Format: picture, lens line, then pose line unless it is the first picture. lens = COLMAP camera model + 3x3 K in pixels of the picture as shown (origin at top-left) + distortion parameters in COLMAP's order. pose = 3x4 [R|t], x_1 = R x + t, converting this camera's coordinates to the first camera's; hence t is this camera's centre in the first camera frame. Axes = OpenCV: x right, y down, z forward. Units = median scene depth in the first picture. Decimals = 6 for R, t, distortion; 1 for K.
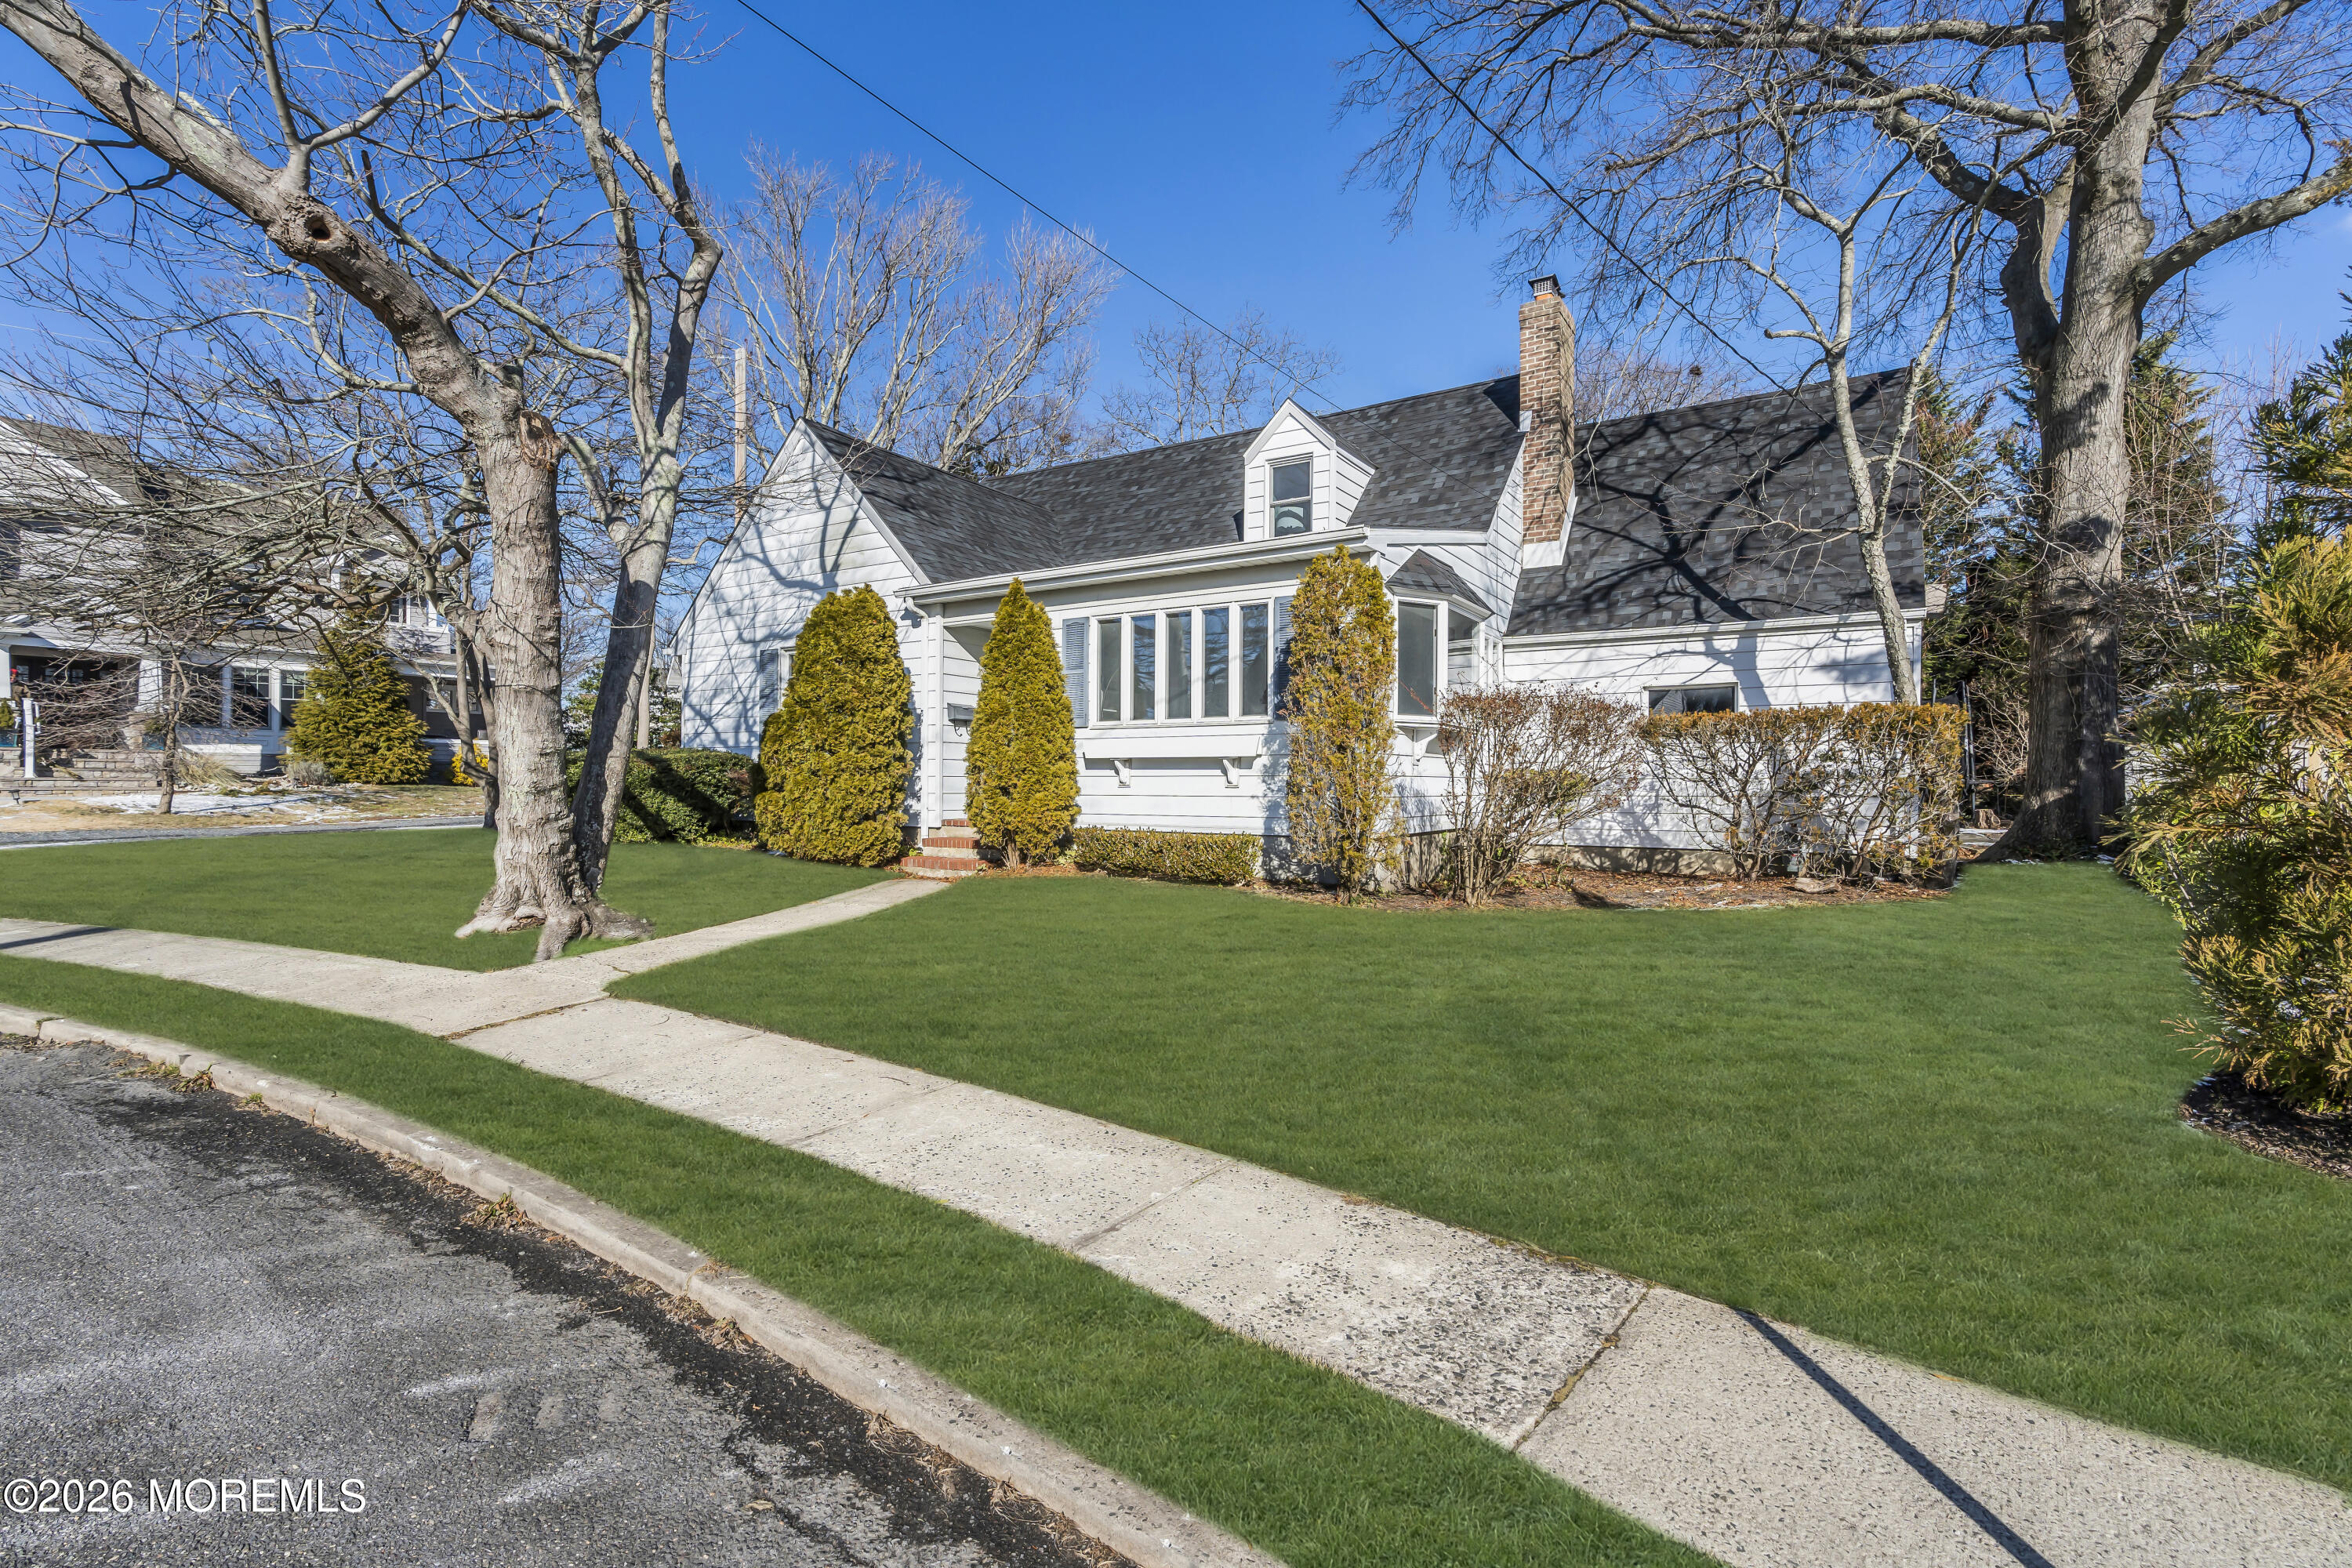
lens RADIAL K [[1057.2, 0, 1167.9], [0, 1057.2, 783.0], [0, 0, 1]] dist [0.002005, -0.000239]
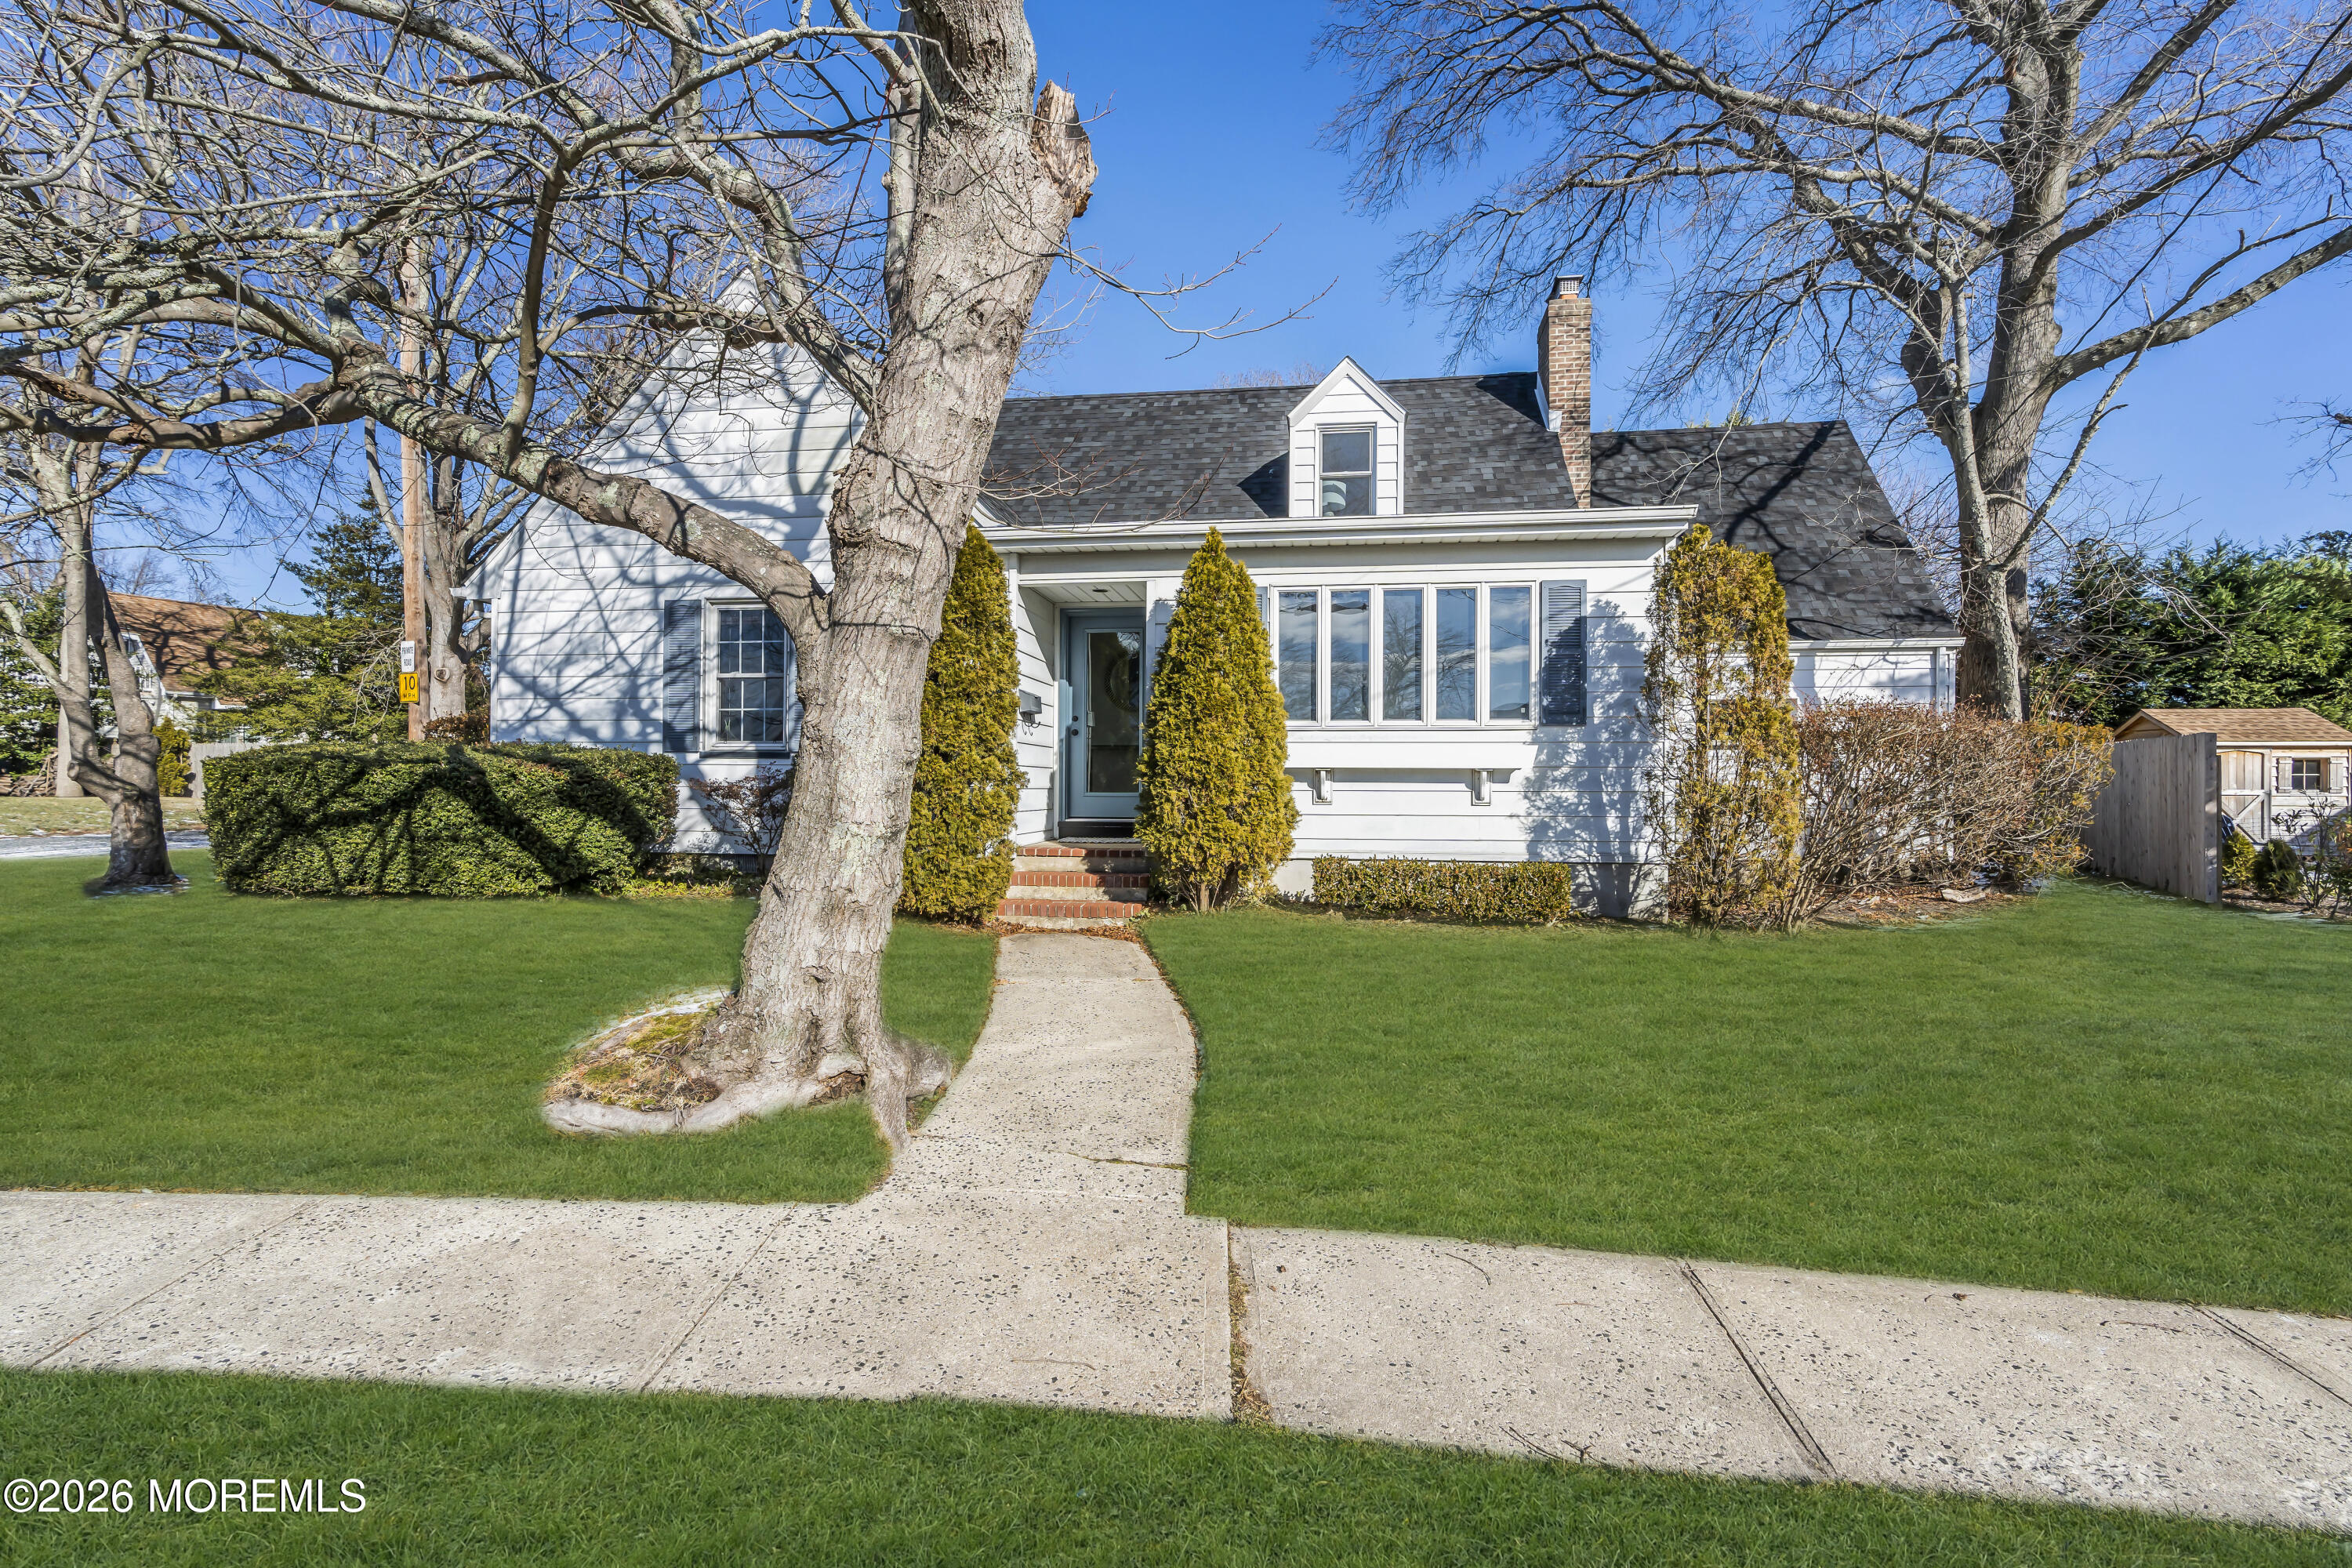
lens RADIAL K [[1057.2, 0, 1186.4], [0, 1057.2, 782.1], [0, 0, 1]] dist [0.002005, -0.000239]
pose [[0.911452, 0.002143, 0.411402, -0.389737], [-0.003463, 0.999991, 0.002465, -0.011820], [-0.411393, -0.003672, 0.911451, 0.265150]]
